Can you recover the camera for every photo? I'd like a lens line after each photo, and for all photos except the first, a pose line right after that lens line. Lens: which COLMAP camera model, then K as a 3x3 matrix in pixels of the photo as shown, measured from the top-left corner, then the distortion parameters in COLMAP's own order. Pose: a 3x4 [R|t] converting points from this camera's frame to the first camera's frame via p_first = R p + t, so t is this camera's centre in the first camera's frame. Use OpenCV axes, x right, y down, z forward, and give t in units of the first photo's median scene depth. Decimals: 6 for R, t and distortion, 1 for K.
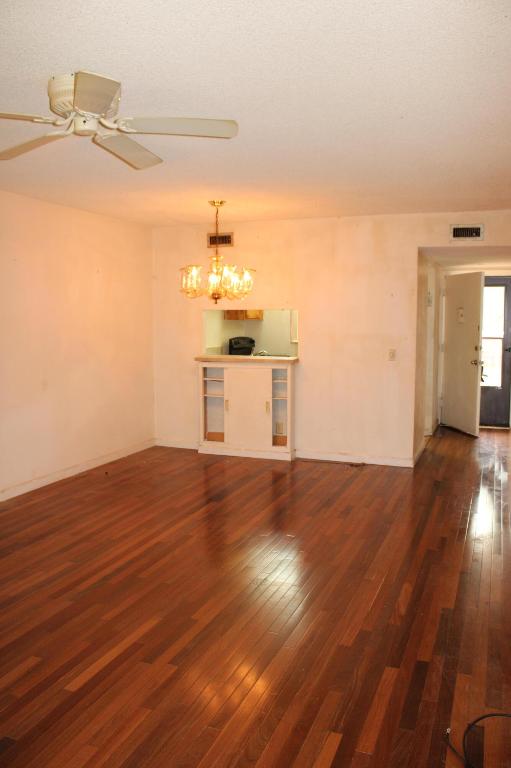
lens RADIAL K [[616.4, 0, 286.7], [0, 616.4, 385.9], [0, 0, 1]] dist [-0.132064, 0.098654]
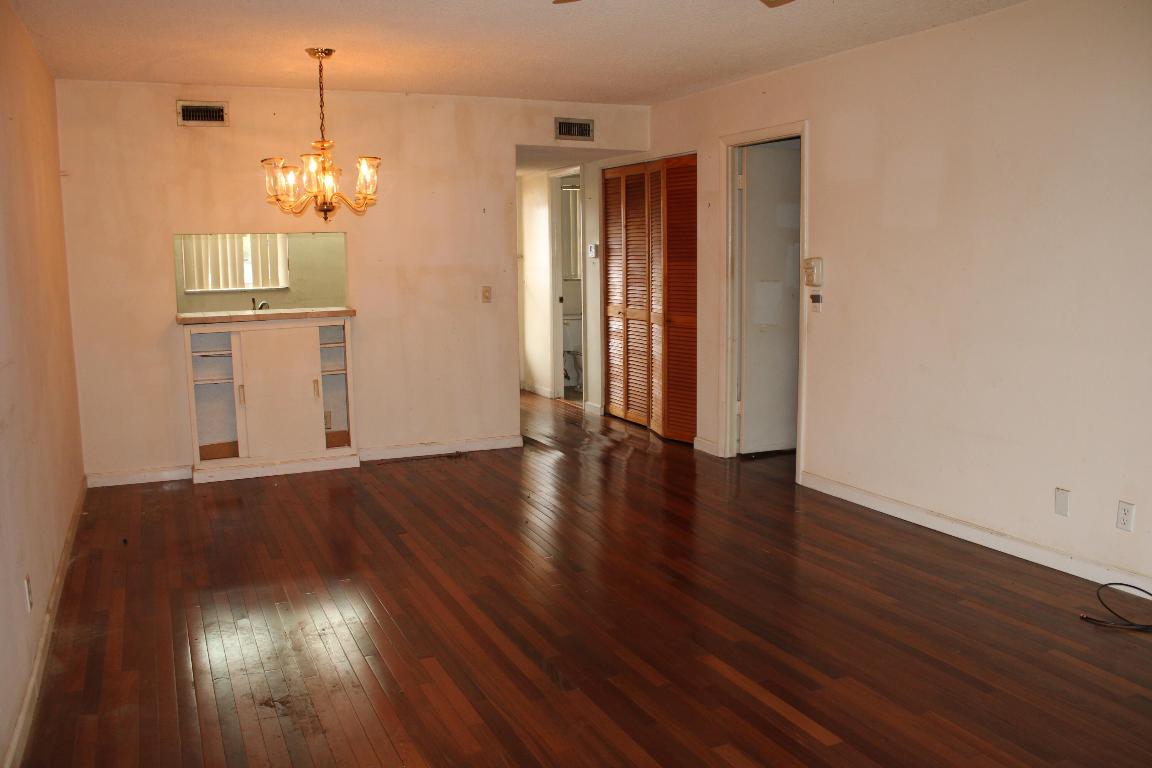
lens RADIAL K [[924.5, 0, 576.0], [0, 924.5, 384.0], [0, 0, 1]] dist [-0.132064, 0.098654]
pose [[0.716572, -0.111418, 0.688557, -0.486670], [0.084235, 0.993758, 0.073141, -0.015961], [-0.692408, 0.005590, 0.721484, 0.149702]]
